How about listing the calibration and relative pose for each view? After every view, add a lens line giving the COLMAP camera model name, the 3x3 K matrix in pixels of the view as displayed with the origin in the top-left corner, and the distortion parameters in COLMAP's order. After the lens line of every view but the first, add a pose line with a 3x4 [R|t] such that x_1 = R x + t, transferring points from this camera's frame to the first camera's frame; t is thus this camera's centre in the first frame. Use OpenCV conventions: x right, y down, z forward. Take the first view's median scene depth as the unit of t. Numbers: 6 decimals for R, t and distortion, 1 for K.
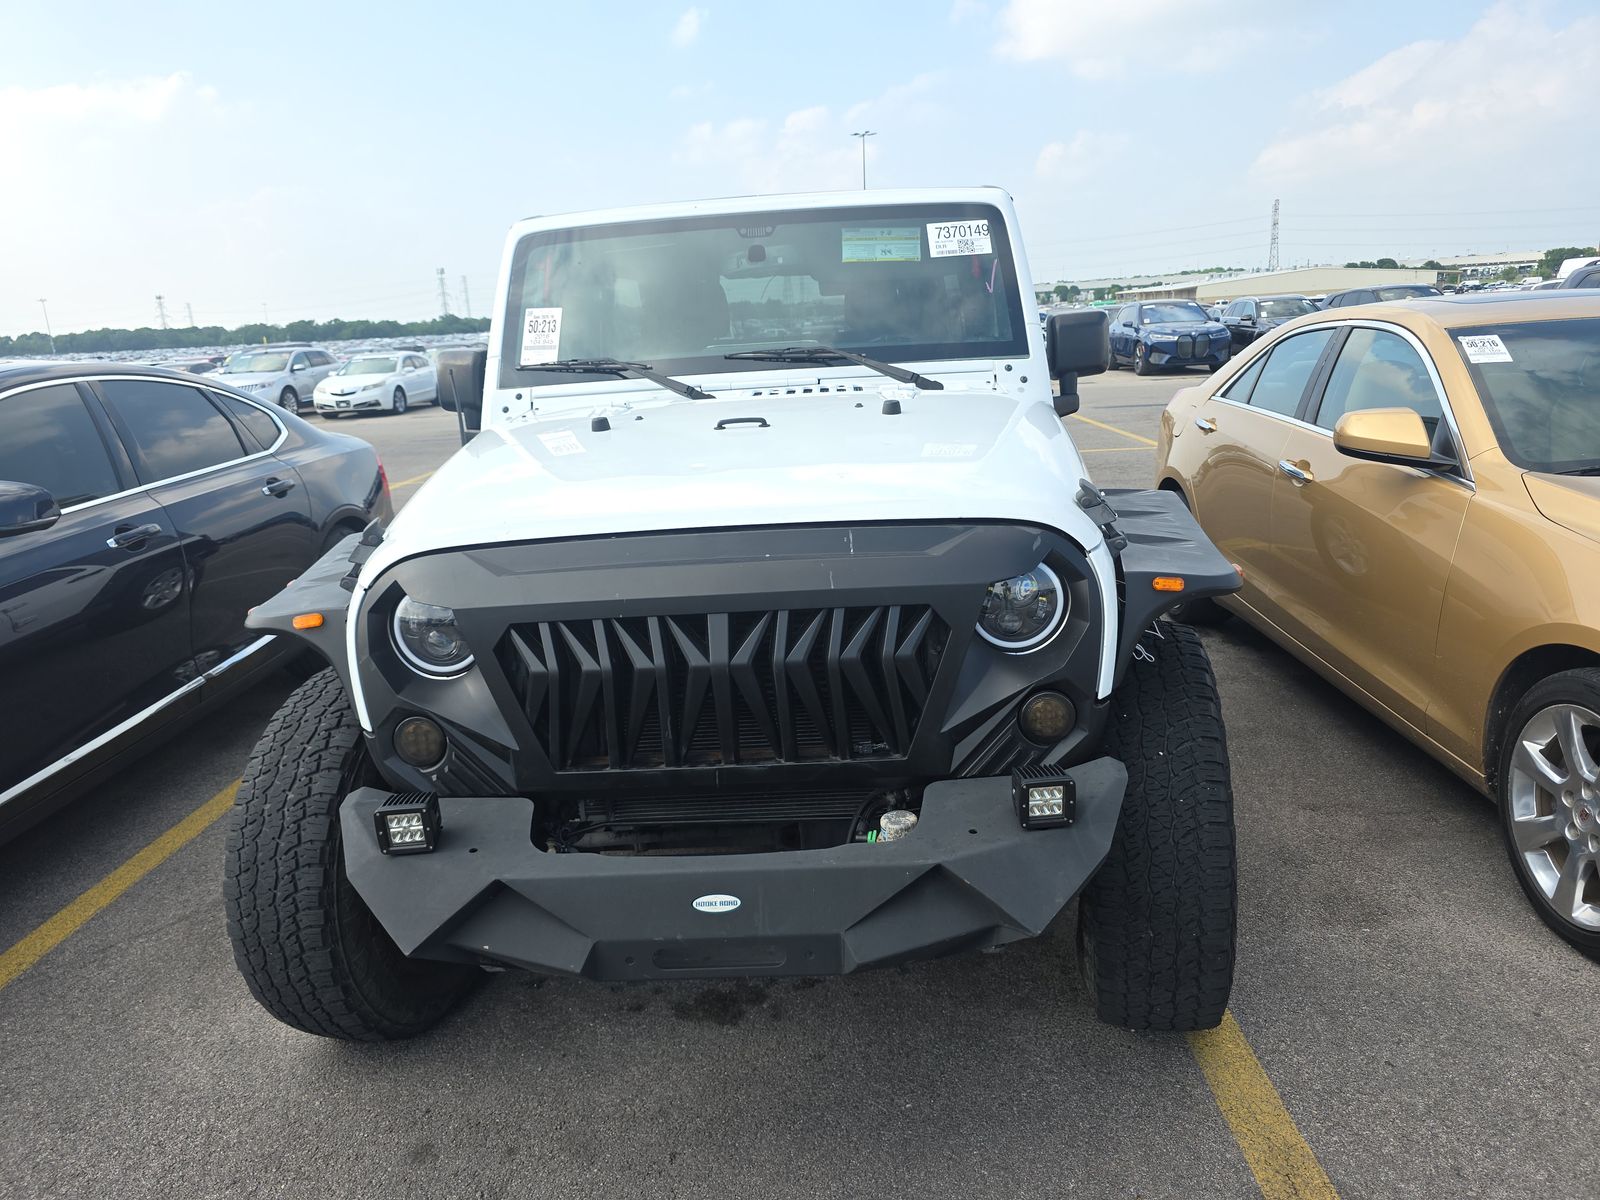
lens RADIAL K [[1101.4, 0, 800.0], [0, 1101.4, 600.0], [0, 0, 1]] dist [0.059124, -0.070374]
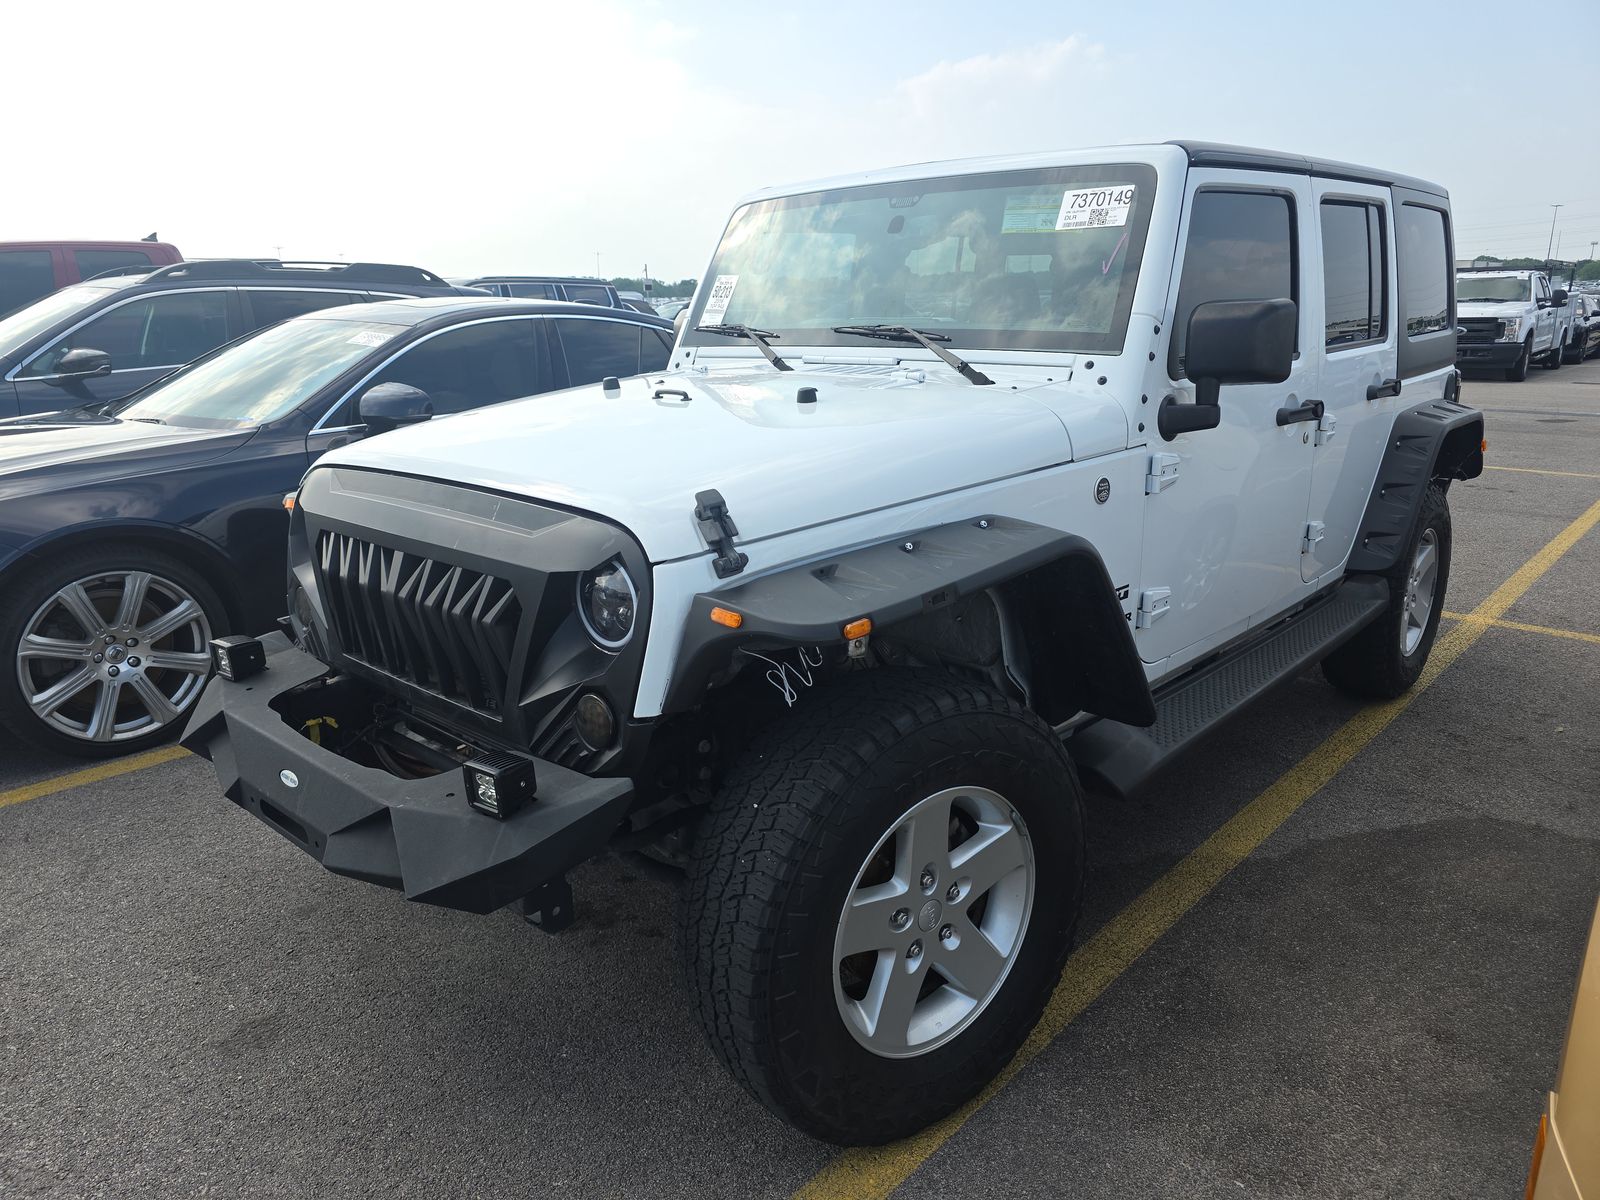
lens RADIAL K [[1094.2, 0, 756.6], [0, 1094.2, 596.9], [0, 0, 1]] dist [0.007966, -0.001966]
pose [[0.747542, 0.216992, -0.627770, 0.540326], [-0.189333, 0.975534, 0.111743, -0.081508], [0.636658, 0.035325, 0.770336, 0.203435]]
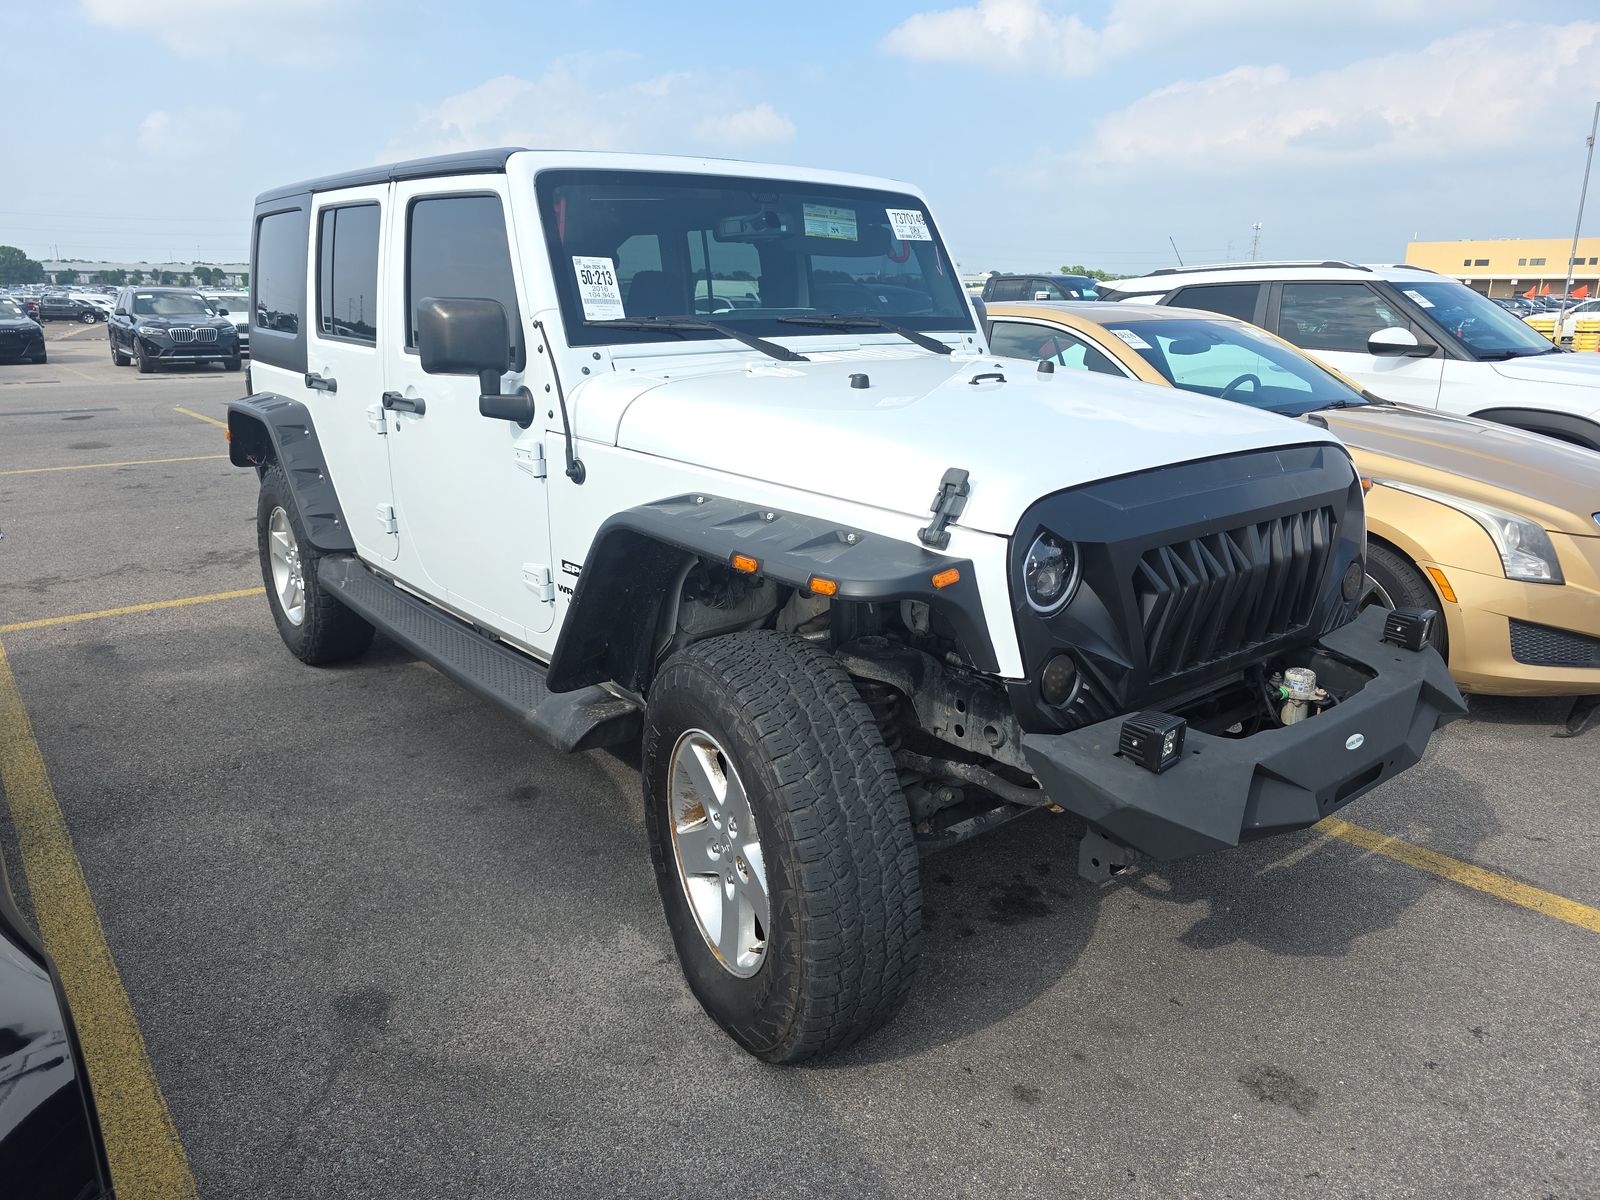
lens RADIAL K [[1101.4, 0, 800.0], [0, 1101.4, 600.0], [0, 0, 1]] dist [0.059124, -0.070374]
pose [[0.737922, -0.124704, 0.663265, -0.735582], [0.122874, 0.991179, 0.049653, -0.015153], [-0.663607, 0.044858, 0.746736, 0.241908]]
